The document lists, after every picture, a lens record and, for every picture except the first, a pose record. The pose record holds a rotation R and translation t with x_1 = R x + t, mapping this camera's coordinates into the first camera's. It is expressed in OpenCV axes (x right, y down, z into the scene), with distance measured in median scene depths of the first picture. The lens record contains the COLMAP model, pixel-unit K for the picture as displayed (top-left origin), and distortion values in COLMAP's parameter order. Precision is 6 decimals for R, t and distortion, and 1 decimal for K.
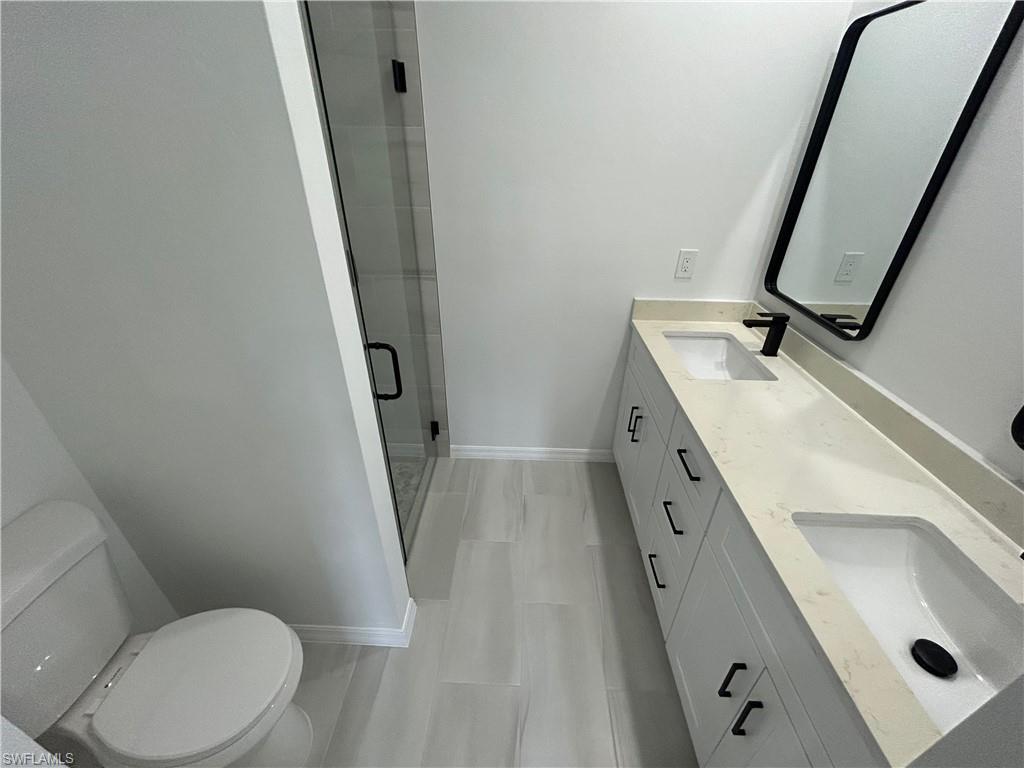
lens RADIAL K [[412.7, 0, 512.0], [0, 412.7, 384.0], [0, 0, 1]] dist [-0.000186, 0.000178]
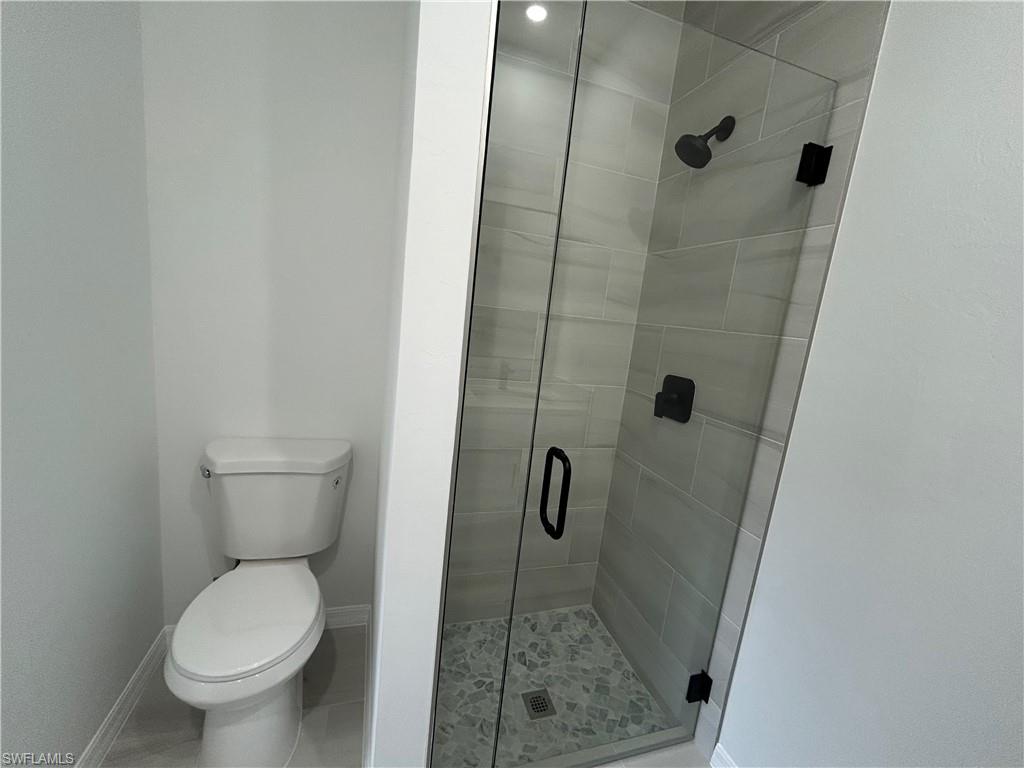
lens RADIAL K [[412.7, 0, 512.0], [0, 412.7, 384.0], [0, 0, 1]] dist [-0.000186, 0.000178]
pose [[0.316016, 0.183753, -0.930789, 0.235613], [-0.555680, 0.831032, -0.024602, -0.101259], [0.768995, 0.524996, 0.364728, 0.435717]]
